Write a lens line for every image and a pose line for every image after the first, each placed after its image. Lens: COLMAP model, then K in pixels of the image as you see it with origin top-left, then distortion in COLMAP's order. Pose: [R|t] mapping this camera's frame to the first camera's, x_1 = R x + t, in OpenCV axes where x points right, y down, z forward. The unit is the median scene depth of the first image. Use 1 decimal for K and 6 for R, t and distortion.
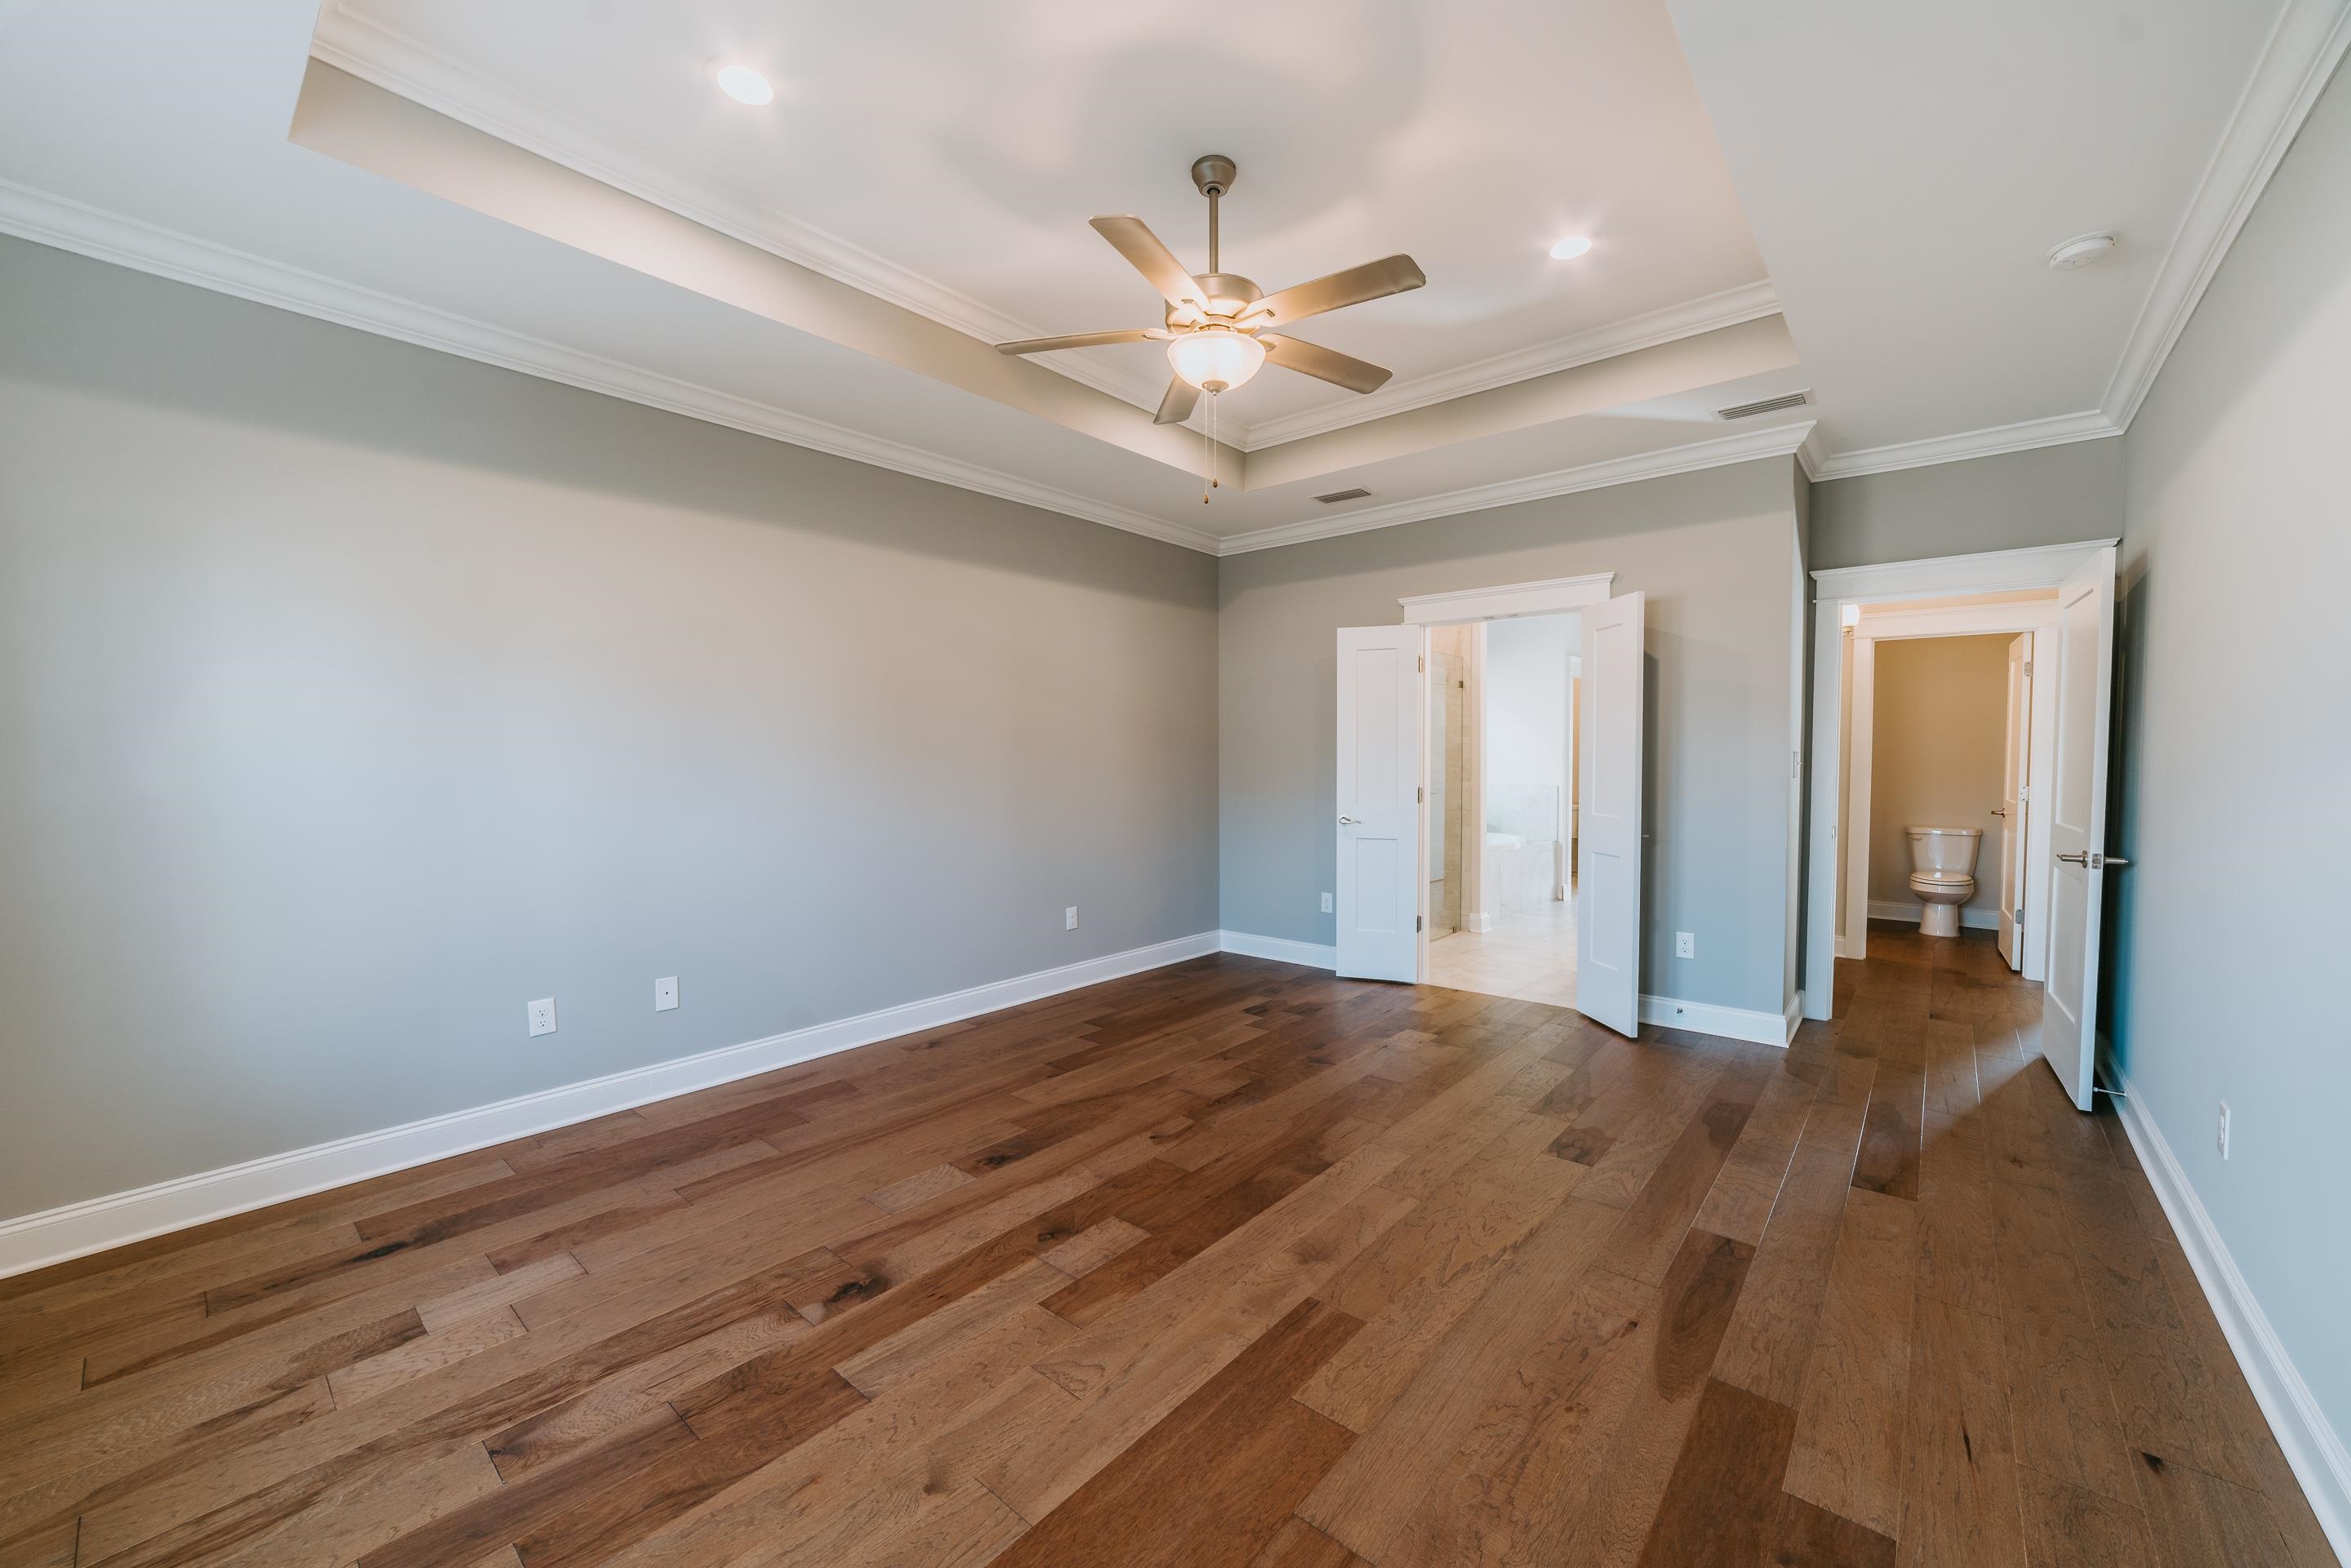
lens RADIAL K [[903.2, 0, 1173.8], [0, 903.2, 784.9], [0, 0, 1]] dist [-0.019083, 0.006840]
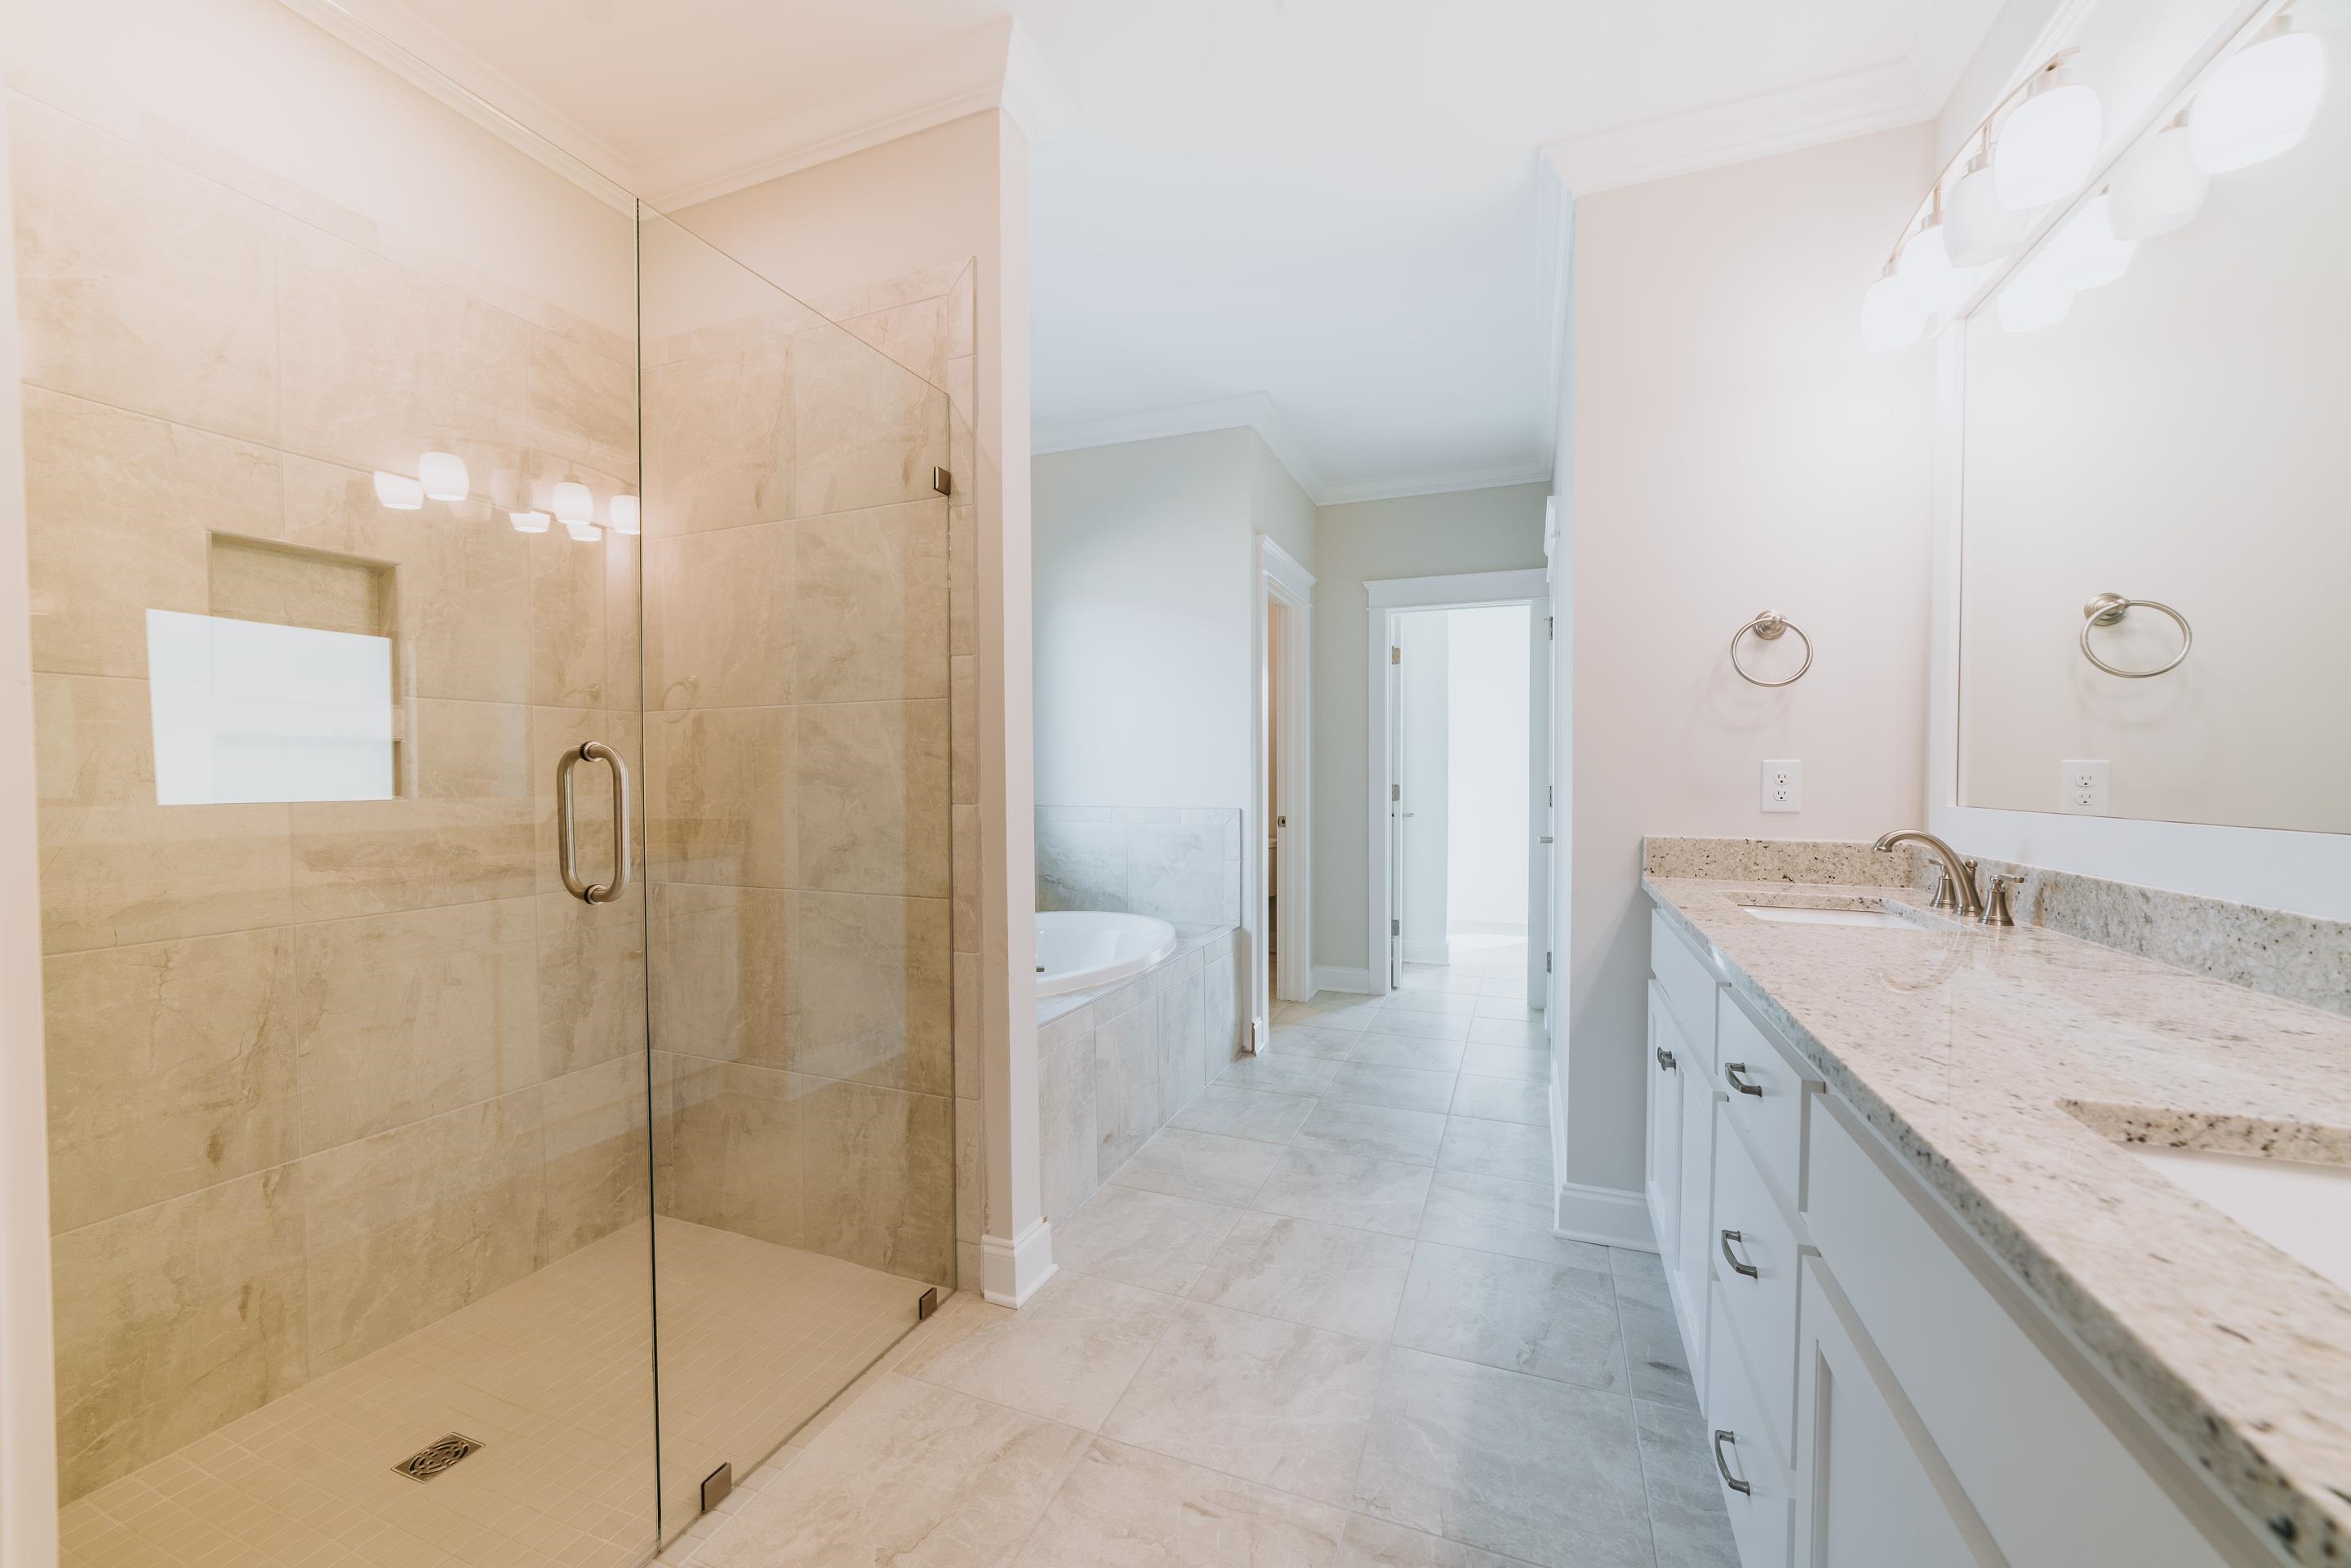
lens RADIAL K [[903.2, 0, 1202.5], [0, 903.2, 810.7], [0, 0, 1]] dist [-0.019083, 0.006840]
pose [[0.935483, -0.017383, 0.352944, 0.259195], [0.009933, 0.999688, 0.022907, -0.006972], [-0.353232, -0.017924, 0.935364, 0.609082]]
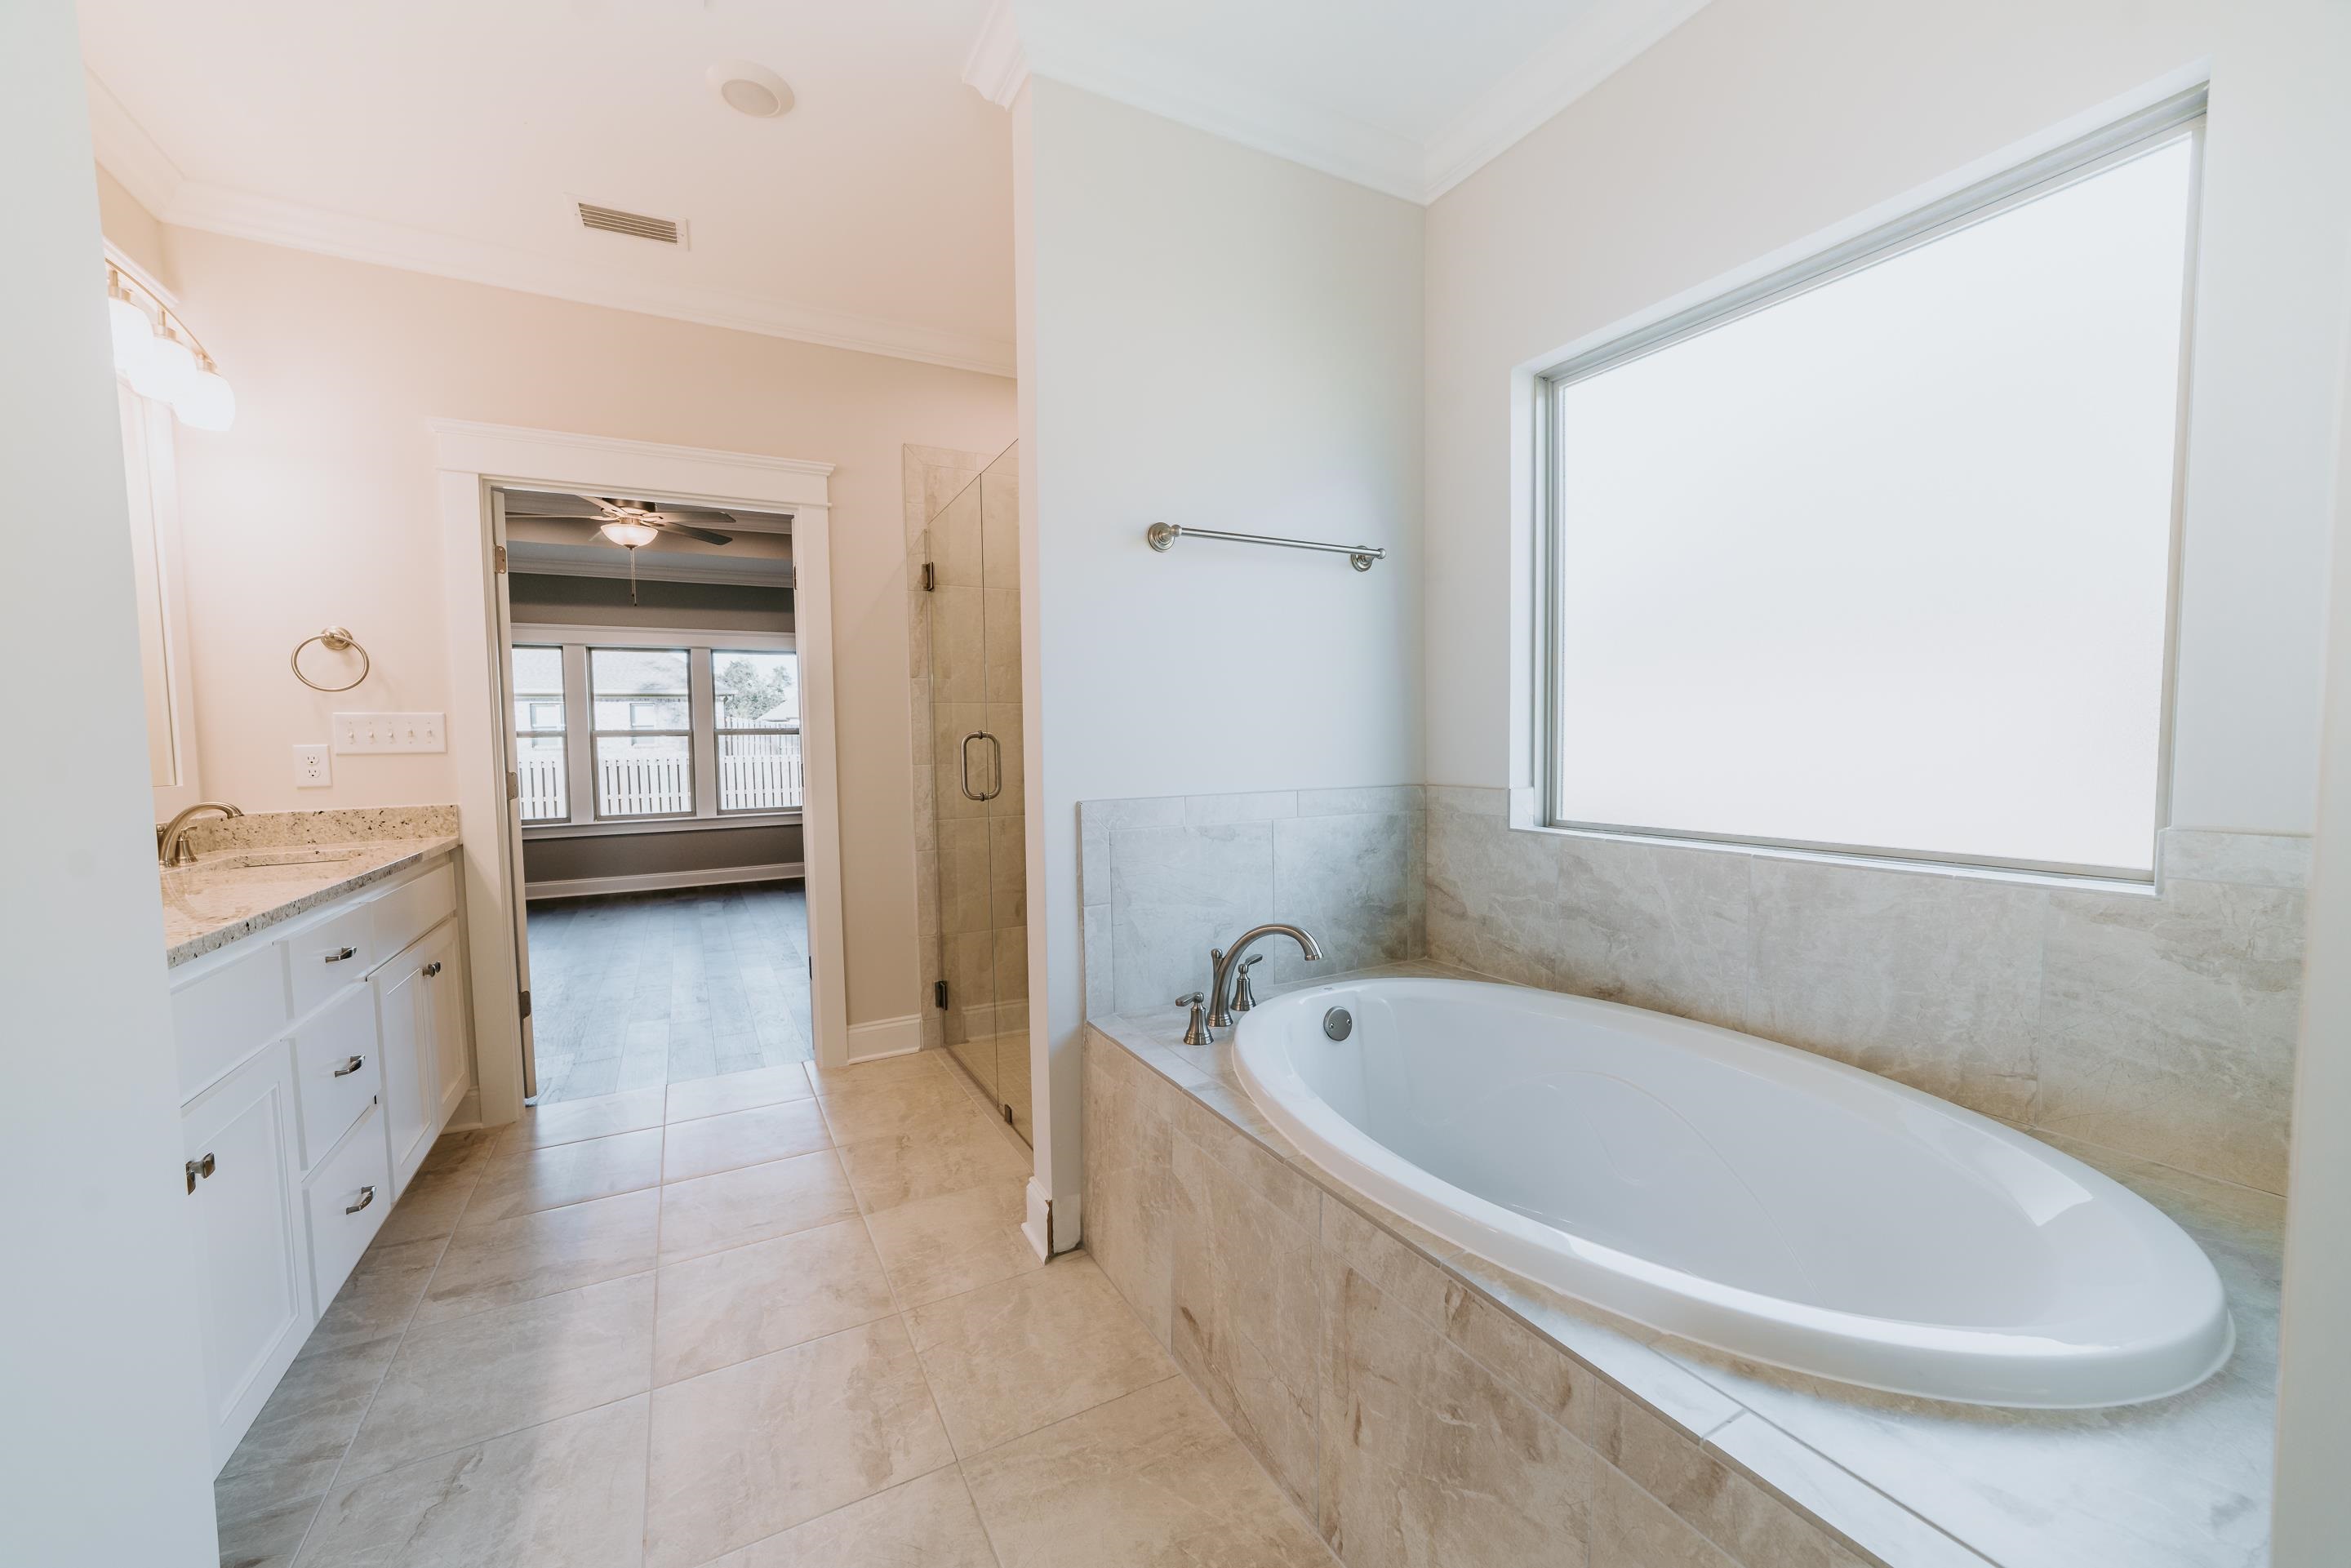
lens RADIAL K [[903.2, 0, 1183.1], [0, 903.2, 791.1], [0, 0, 1]] dist [-0.019083, 0.006840]
pose [[-0.340345, 0.056730, -0.938588, 0.536244], [-0.002736, 0.998114, 0.061320, -0.015417], [0.940297, 0.023438, -0.339548, 1.000546]]
